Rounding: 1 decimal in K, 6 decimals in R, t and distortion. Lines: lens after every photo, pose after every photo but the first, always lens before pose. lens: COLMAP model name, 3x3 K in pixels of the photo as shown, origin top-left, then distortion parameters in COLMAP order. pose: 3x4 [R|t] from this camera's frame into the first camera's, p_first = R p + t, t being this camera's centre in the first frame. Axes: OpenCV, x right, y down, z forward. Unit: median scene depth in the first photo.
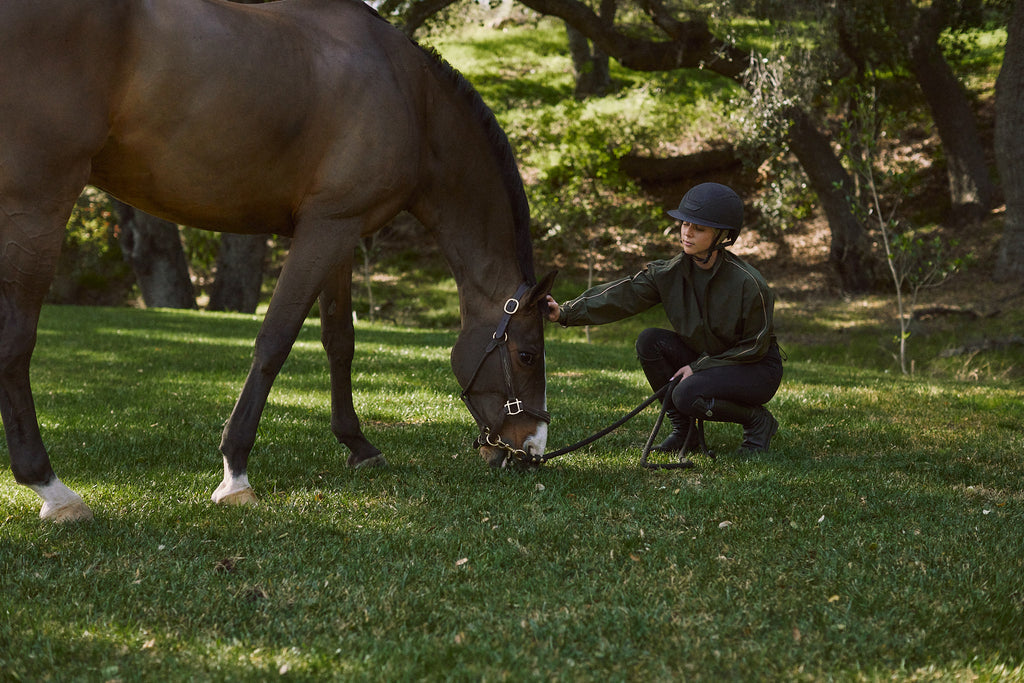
lens RADIAL K [[1460.2, 0, 514.7], [0, 1460.2, 343.7], [0, 0, 1]] dist [-0.181772, 0.373484]
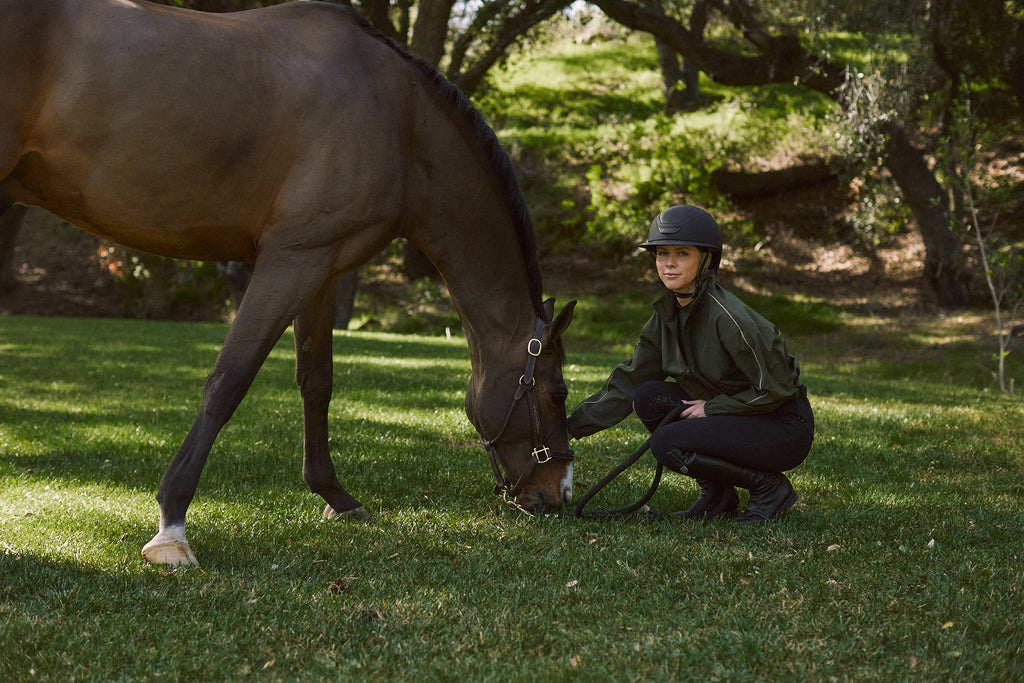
lens RADIAL K [[1460.7, 0, 512.0], [0, 1460.7, 341.5], [0, 0, 1]] dist [-0.182064, 0.377799]
pose [[0.998085, 0.001336, -0.061839, -0.005224], [-0.002035, 0.999935, -0.011242, -0.002079], [0.061819, 0.011346, 0.998023, -0.002811]]
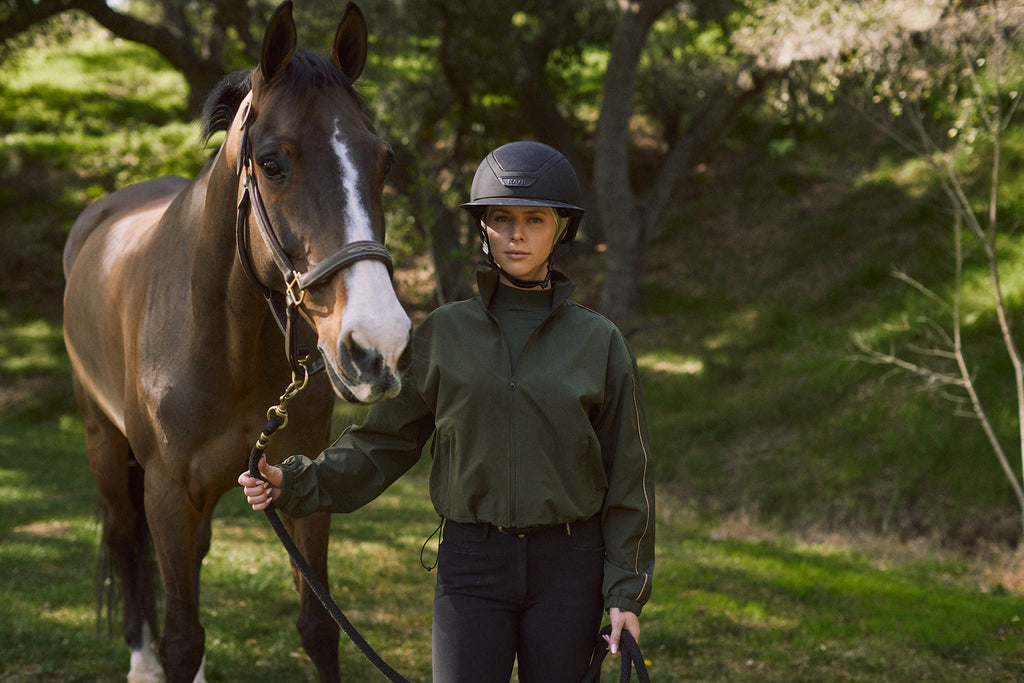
lens RADIAL K [[1460.7, 0, 512.0], [0, 1460.7, 341.5], [0, 0, 1]] dist [-0.182064, 0.377799]
pose [[0.971737, -0.018585, 0.235333, 0.086533], [0.019103, 0.999818, 0.000079, -0.066900], [-0.235292, 0.004419, 0.971915, 0.097245]]
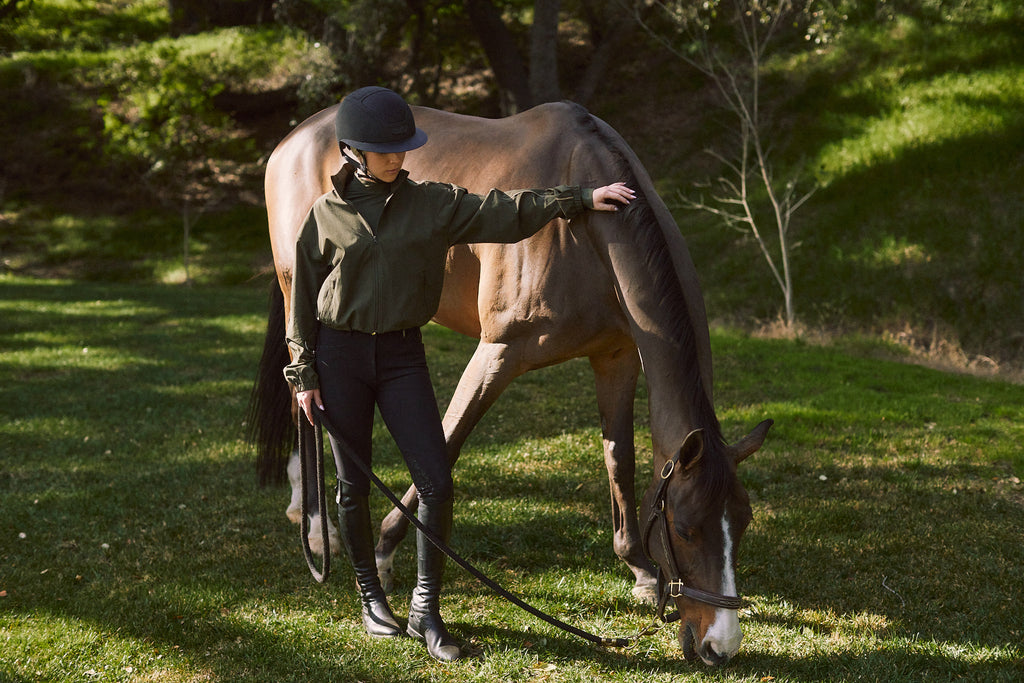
lens RADIAL K [[1460.2, 0, 514.7], [0, 1460.2, 343.7], [0, 0, 1]] dist [-0.181772, 0.373484]
pose [[0.964716, -0.067816, 0.254411, 0.003010], [0.049569, 0.995762, 0.077467, -0.039900], [-0.258586, -0.062122, 0.963989, -0.333553]]
